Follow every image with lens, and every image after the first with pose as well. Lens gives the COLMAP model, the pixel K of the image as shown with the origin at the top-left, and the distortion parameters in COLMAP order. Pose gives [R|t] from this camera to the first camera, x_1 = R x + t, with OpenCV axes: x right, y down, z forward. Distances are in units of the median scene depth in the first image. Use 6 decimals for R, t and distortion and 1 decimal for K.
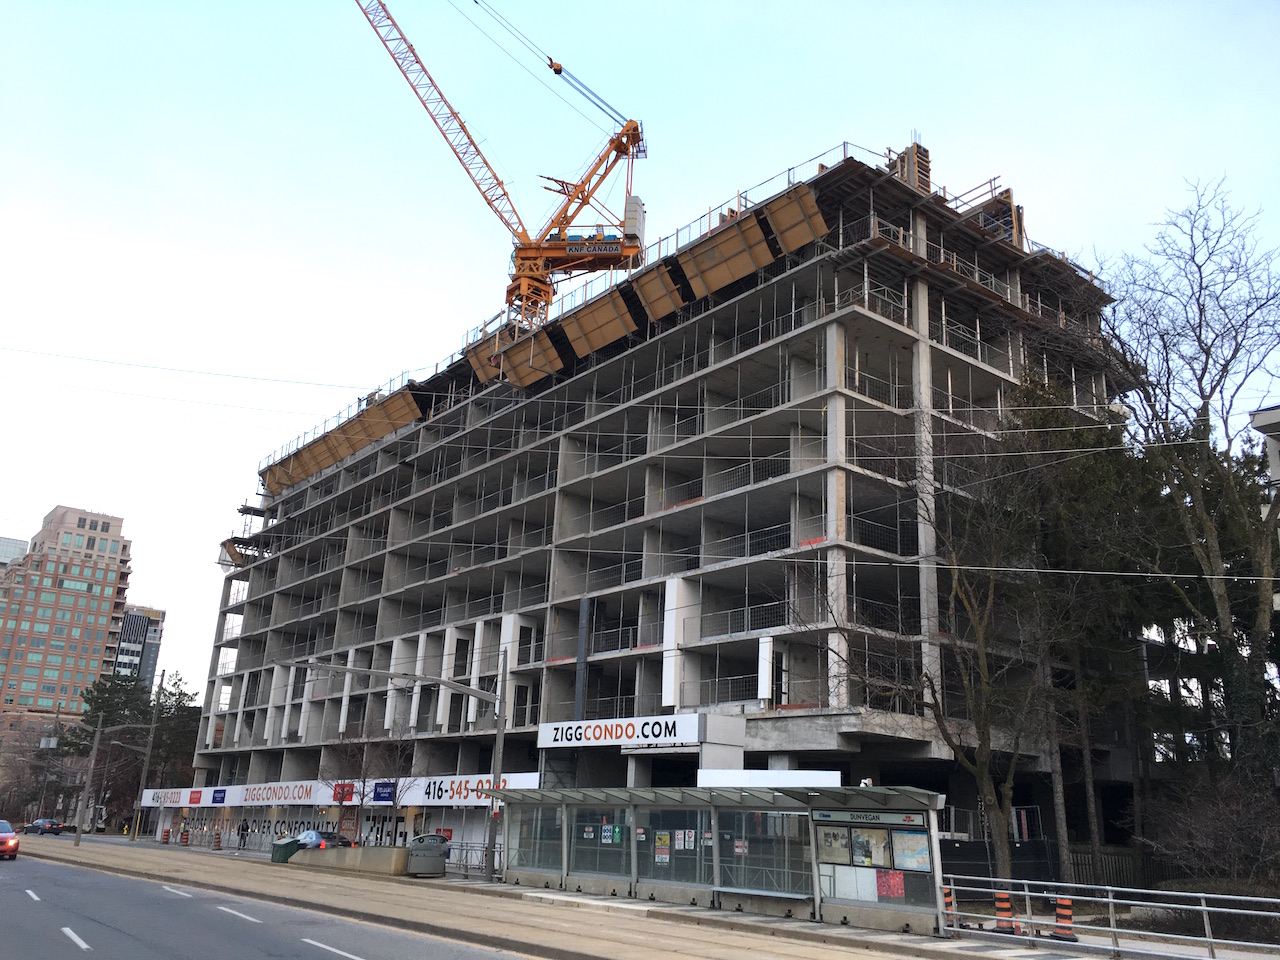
lens RADIAL K [[1073.0, 0, 640.0], [0, 1073.0, 480.0], [0, 0, 1]] dist [0.038644, -0.005972]
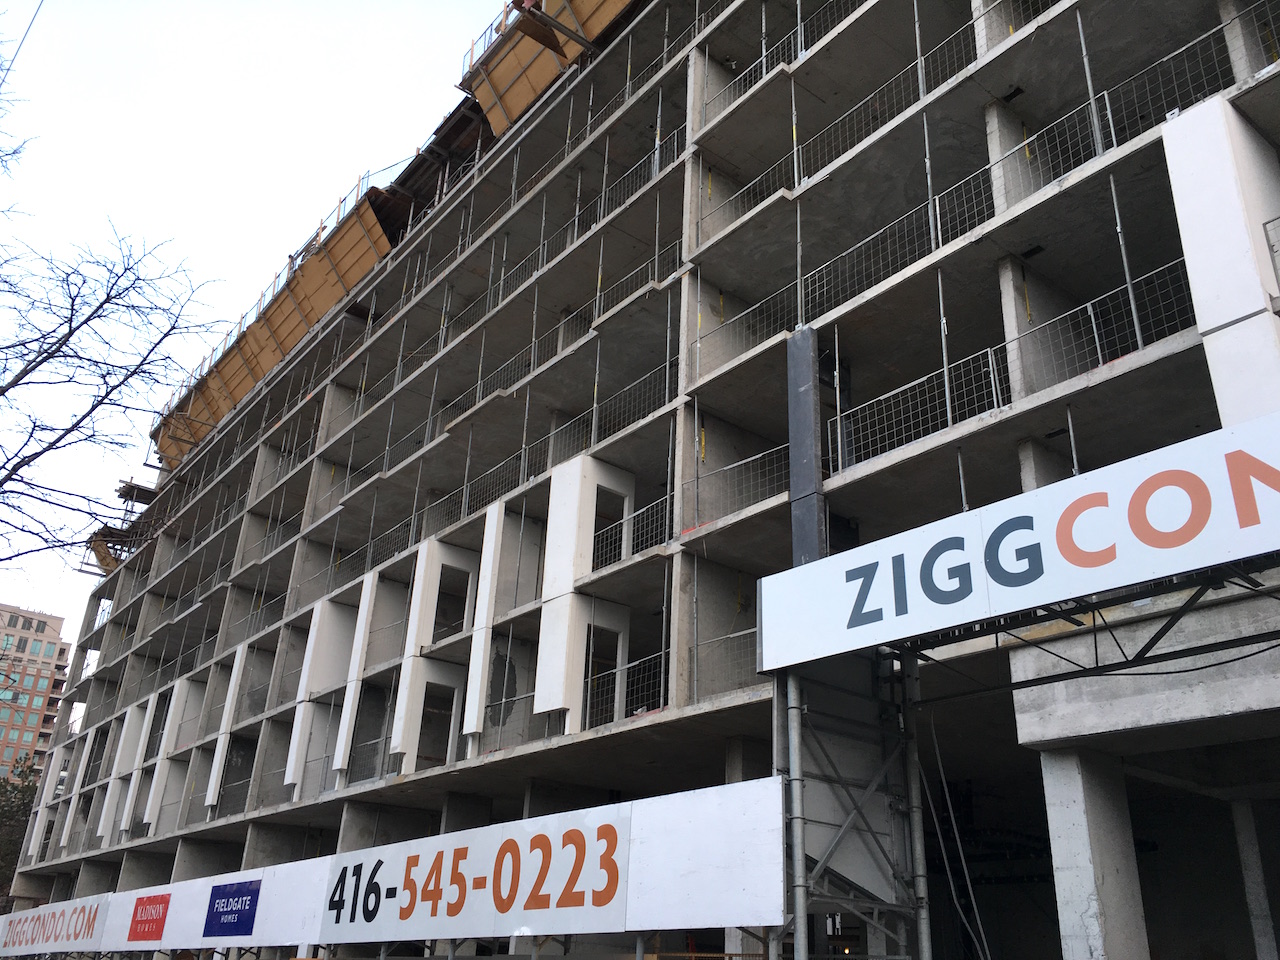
lens RADIAL K [[1099.5, 0, 640.0], [0, 1099.5, 480.0], [0, 0, 1]] dist [0.012349, -0.005111]
pose [[0.999993, -0.003613, -0.001083, -0.089316], [0.003450, 0.992245, -0.124249, 0.173728], [0.001523, 0.124245, 0.992250, 0.555308]]
